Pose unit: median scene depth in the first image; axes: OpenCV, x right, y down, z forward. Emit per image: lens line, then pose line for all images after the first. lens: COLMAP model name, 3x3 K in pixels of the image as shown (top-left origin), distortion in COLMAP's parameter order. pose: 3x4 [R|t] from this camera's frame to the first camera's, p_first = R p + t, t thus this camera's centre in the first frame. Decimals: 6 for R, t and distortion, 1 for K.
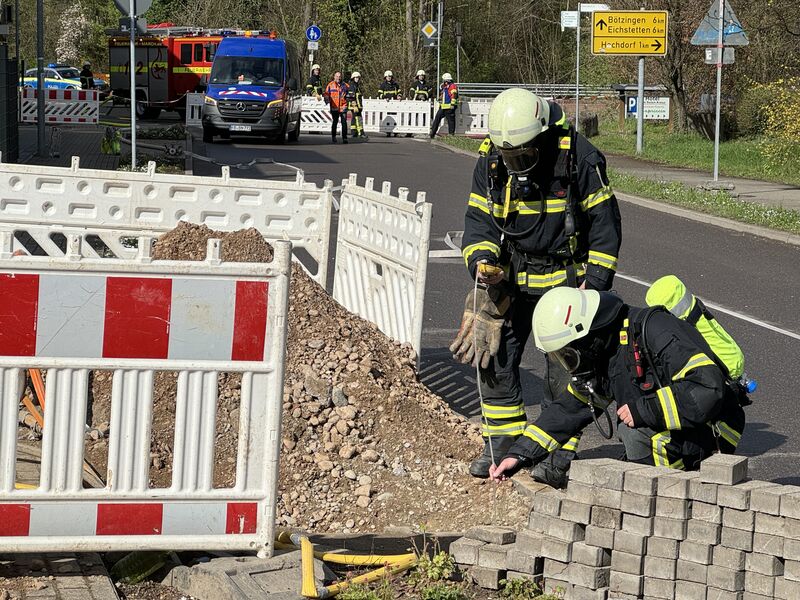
lens RADIAL K [[2269.9, 0, 400.0], [0, 2269.9, 300.0], [0, 0, 1]] dist [-0.086519, 9.623983]
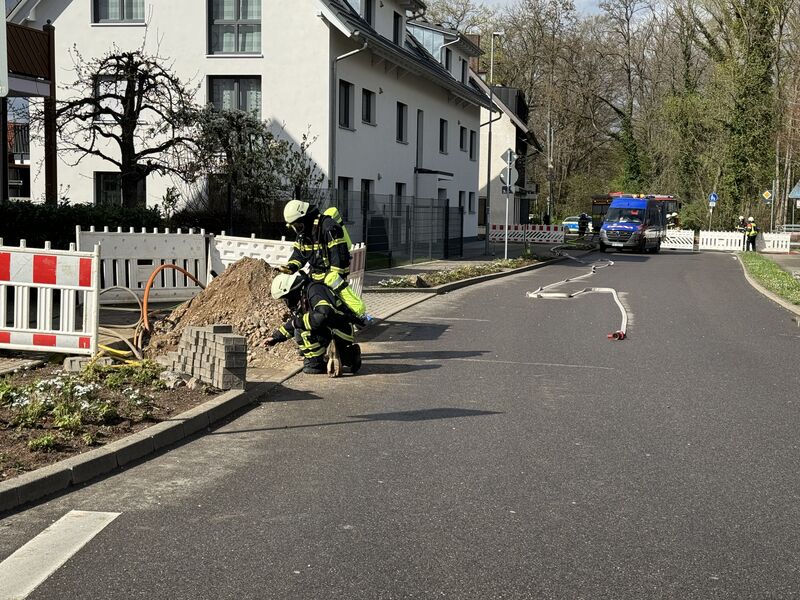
lens RADIAL K [[1205.6, 0, 400.0], [0, 1205.6, 300.0], [0, 0, 1]] dist [0.193675, 0.013204]
pose [[0.948208, 0.032087, -0.316025, 0.706712], [-0.042831, 0.998714, -0.027108, 0.060875], [0.314749, 0.039240, 0.948364, -0.288880]]
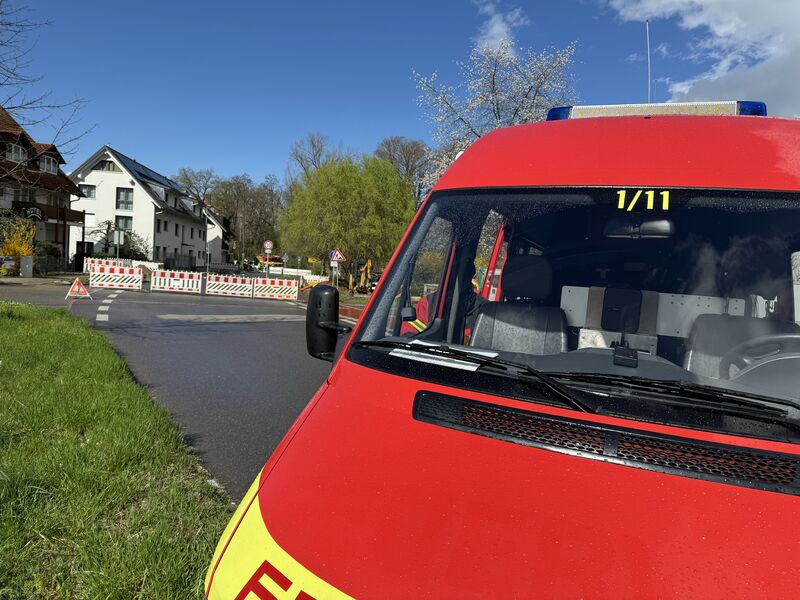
lens RADIAL K [[552.0, 0, 400.0], [0, 552.0, 300.0], [0, 0, 1]] dist [0.005670, -0.001513]
pose [[0.997406, 0.051405, 0.050389, 2.003923], [-0.049029, 0.997676, -0.047311, 0.400228], [-0.052704, 0.044718, 0.997608, -3.710530]]
